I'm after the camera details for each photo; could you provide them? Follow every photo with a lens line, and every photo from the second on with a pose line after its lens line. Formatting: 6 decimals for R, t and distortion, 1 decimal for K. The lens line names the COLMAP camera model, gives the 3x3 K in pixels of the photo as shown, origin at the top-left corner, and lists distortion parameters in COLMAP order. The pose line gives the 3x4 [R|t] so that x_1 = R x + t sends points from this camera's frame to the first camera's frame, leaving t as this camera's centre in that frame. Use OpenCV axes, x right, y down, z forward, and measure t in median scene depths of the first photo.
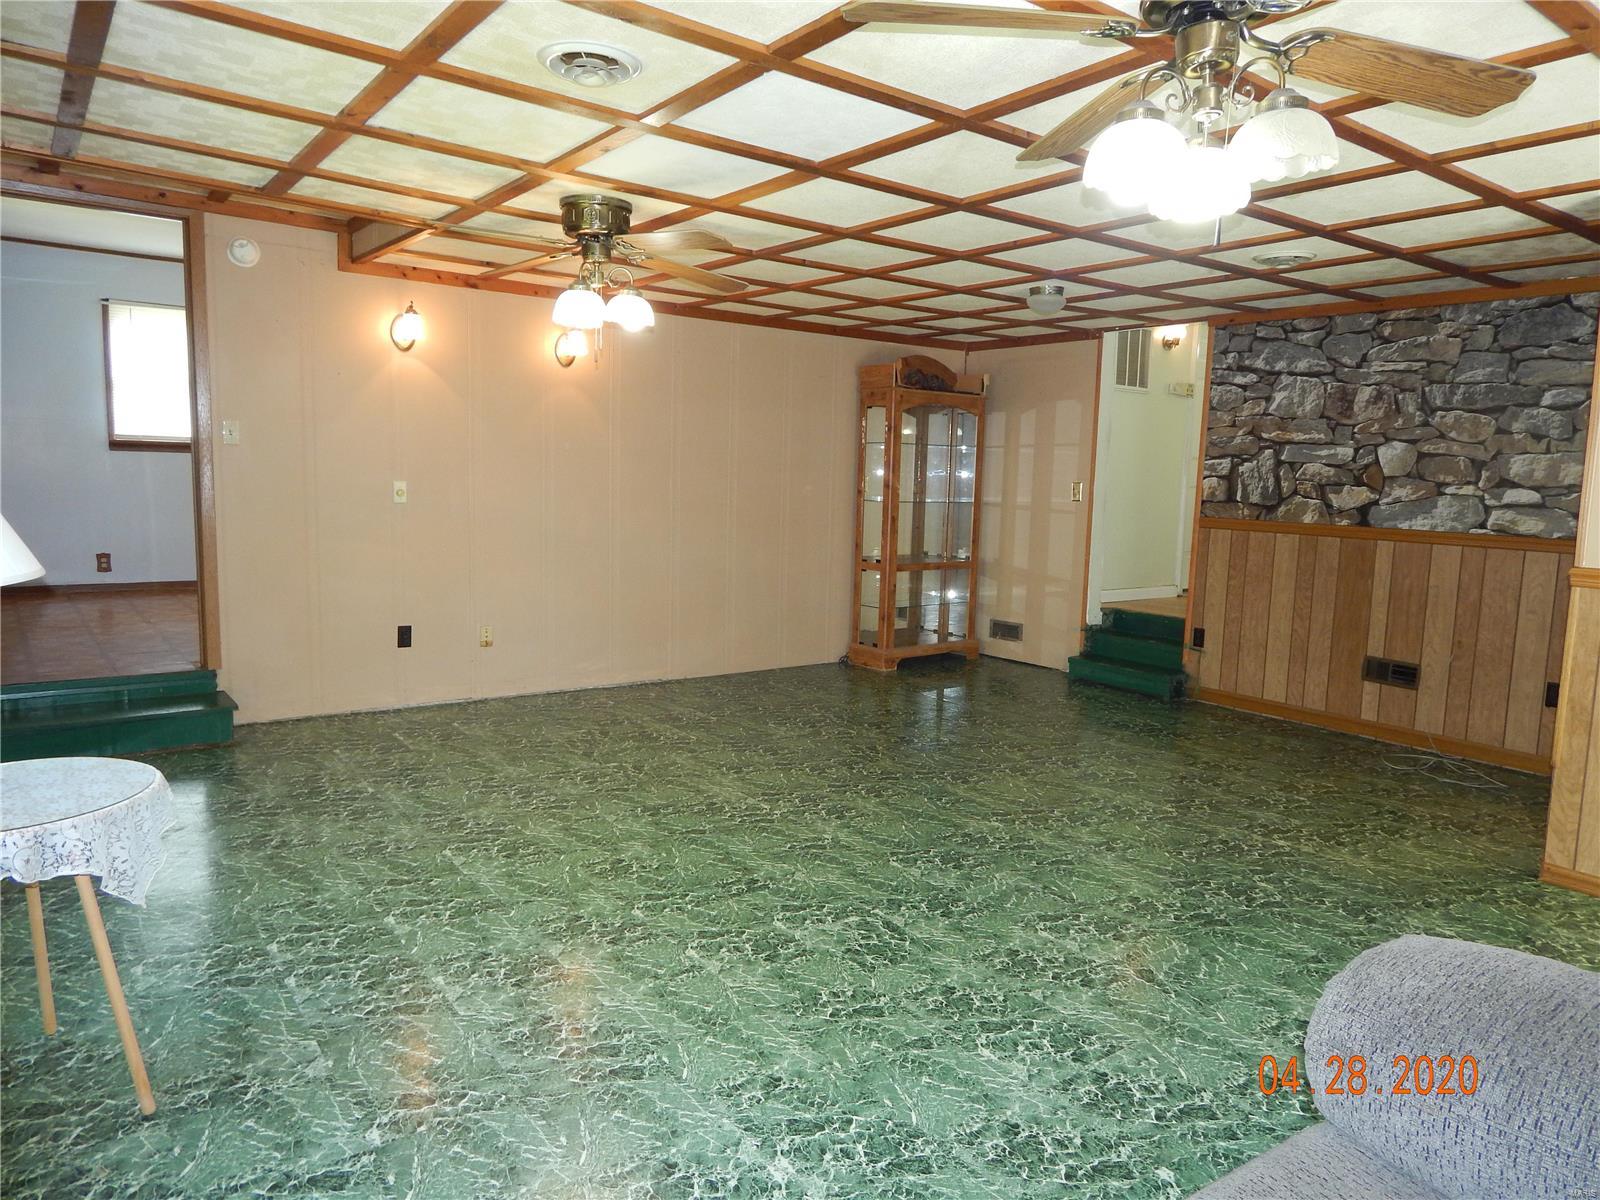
lens RADIAL K [[1048.9, 0, 811.2], [0, 1048.9, 595.6], [0, 0, 1]] dist [0.000050, -0.003336]
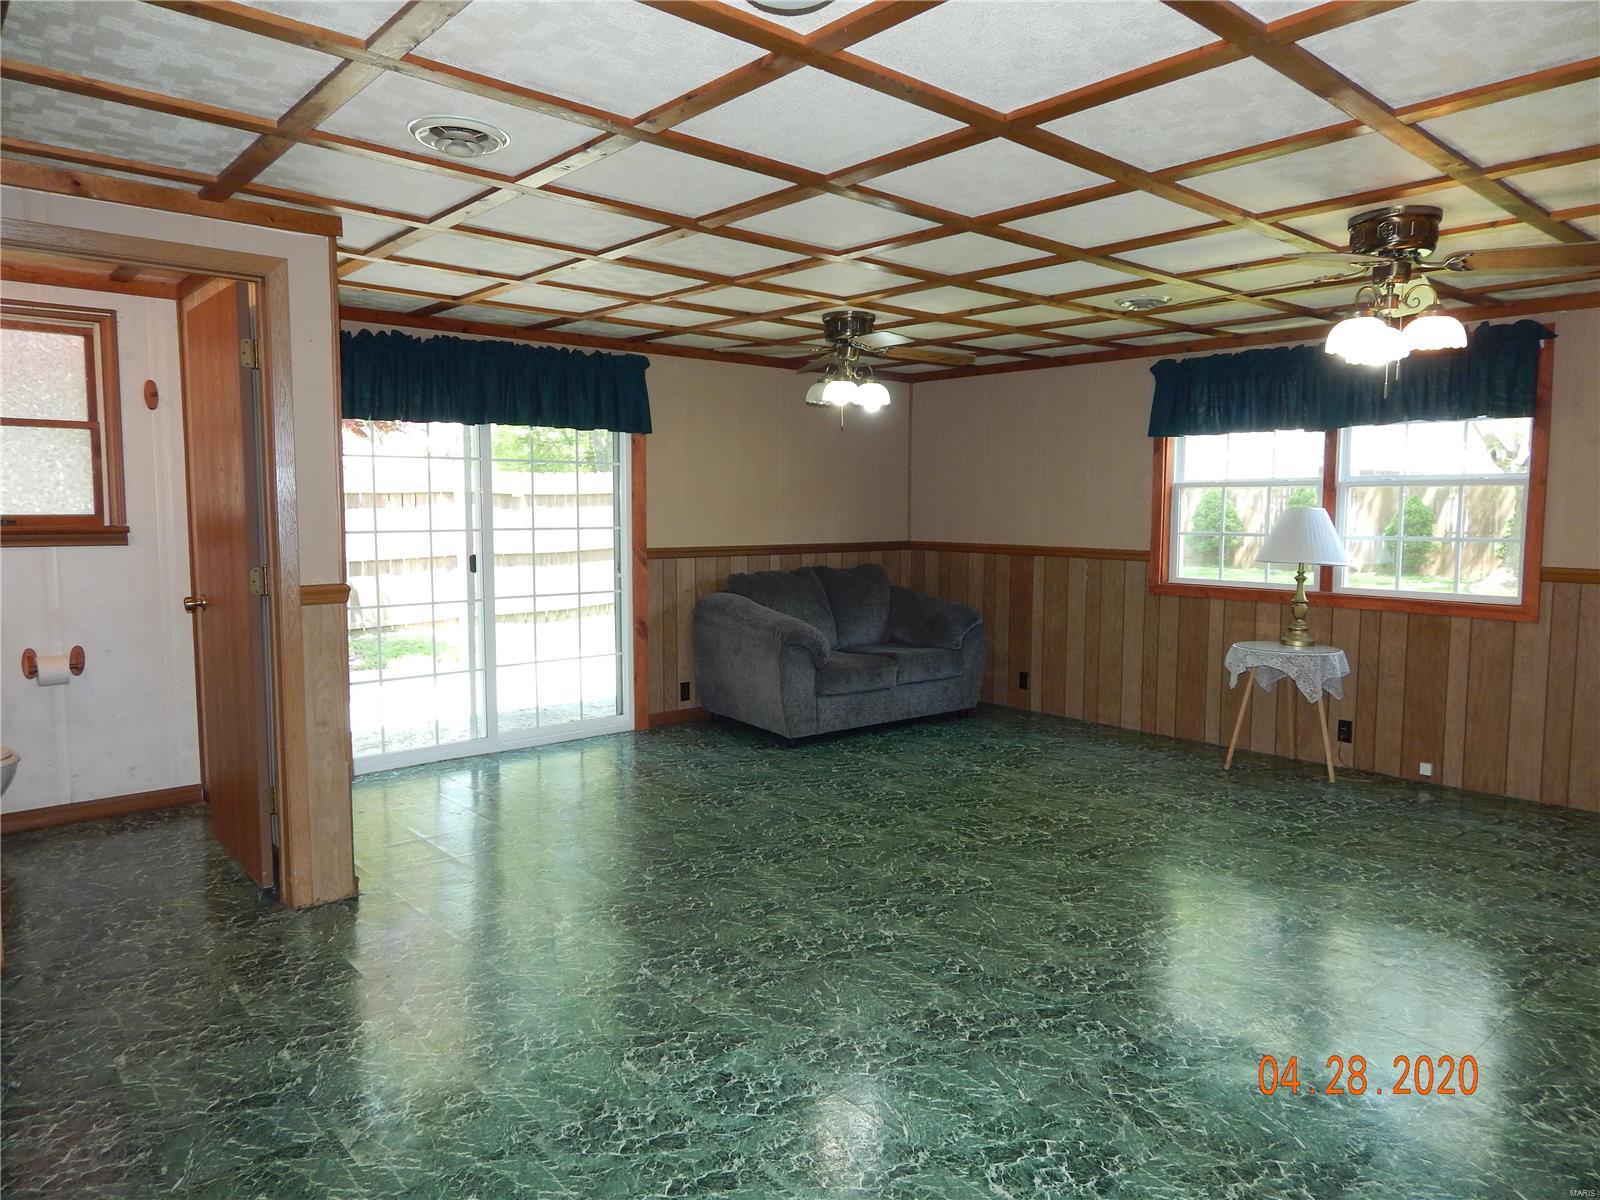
lens RADIAL K [[1048.9, 0, 811.2], [0, 1048.9, 595.6], [0, 0, 1]] dist [0.000050, -0.003336]
pose [[-0.996695, -0.026040, -0.076953, 0.364590], [-0.041284, 0.978161, 0.203709, -0.249872], [0.069968, 0.206212, -0.976003, 2.079422]]
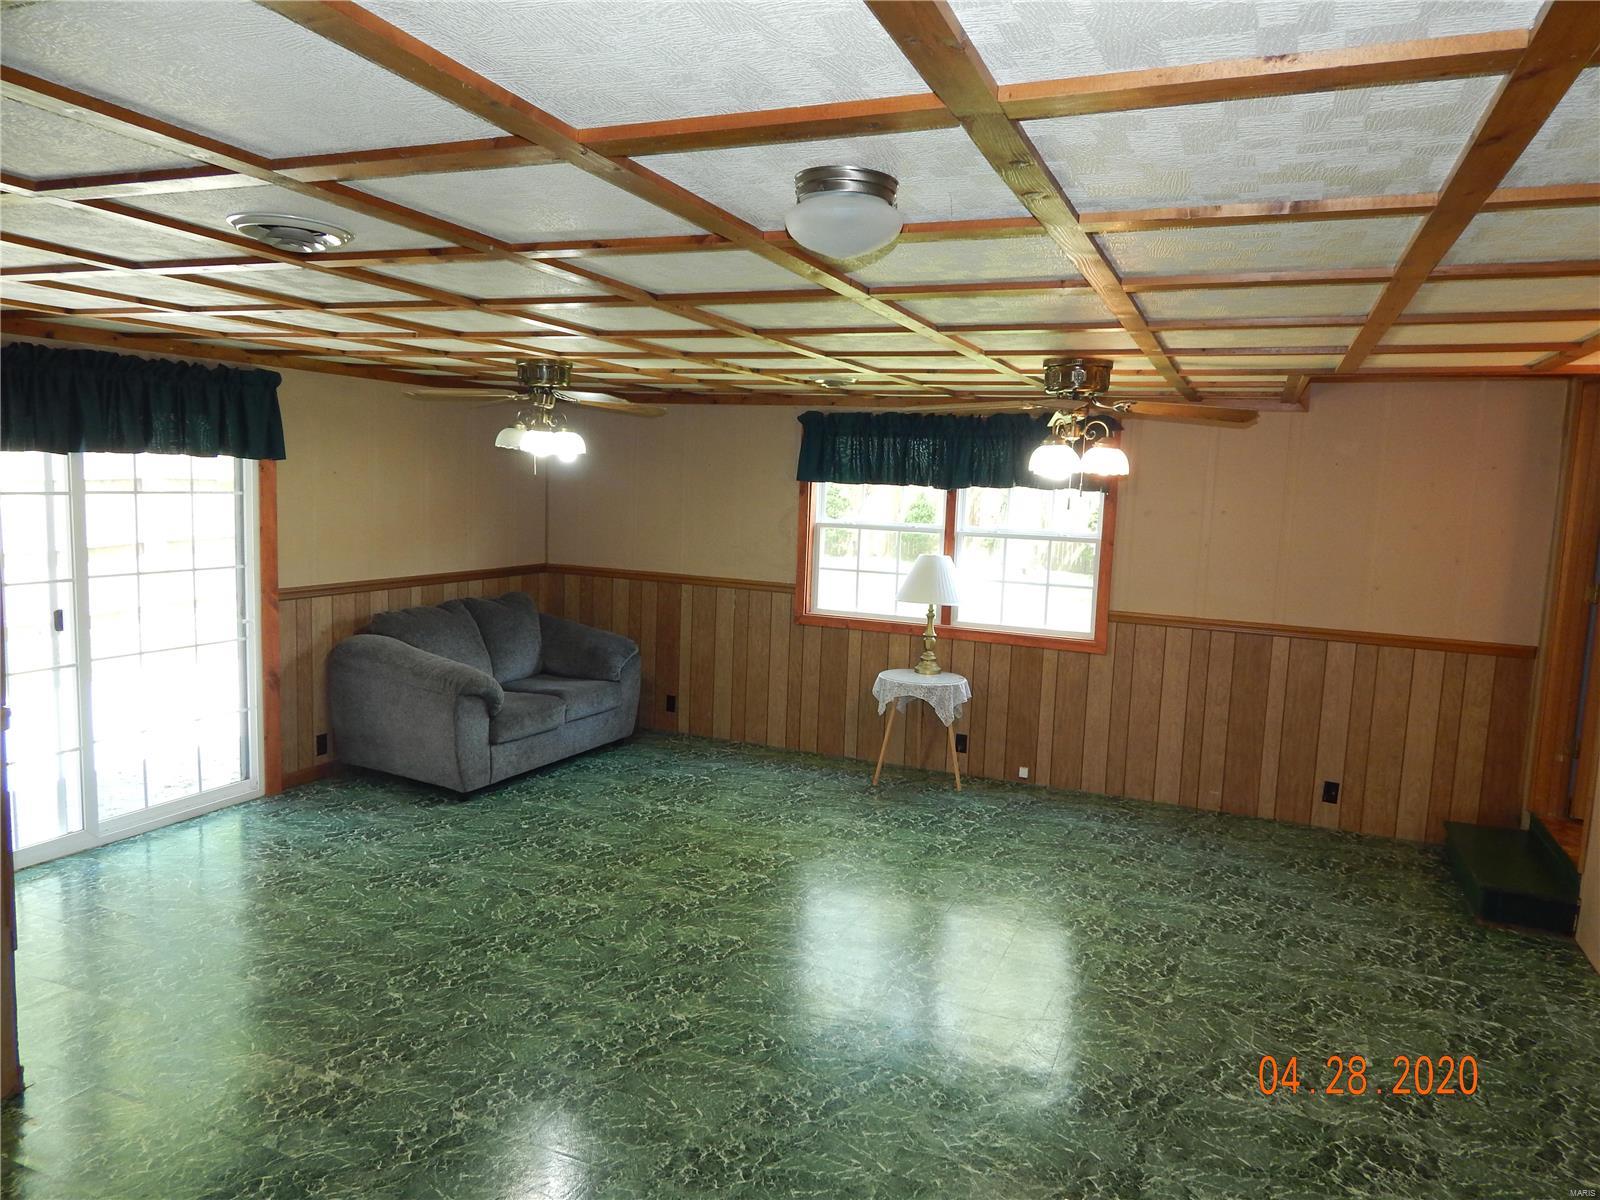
lens RADIAL K [[1046.5, 0, 809.9], [0, 1046.5, 600.2], [0, 0, 1]] dist [0.004662, -0.001038]
pose [[-0.864074, -0.004246, -0.503347, 0.614354], [-0.124503, 0.970697, 0.205540, -0.361057], [0.487725, 0.240270, -0.839282, 2.007965]]
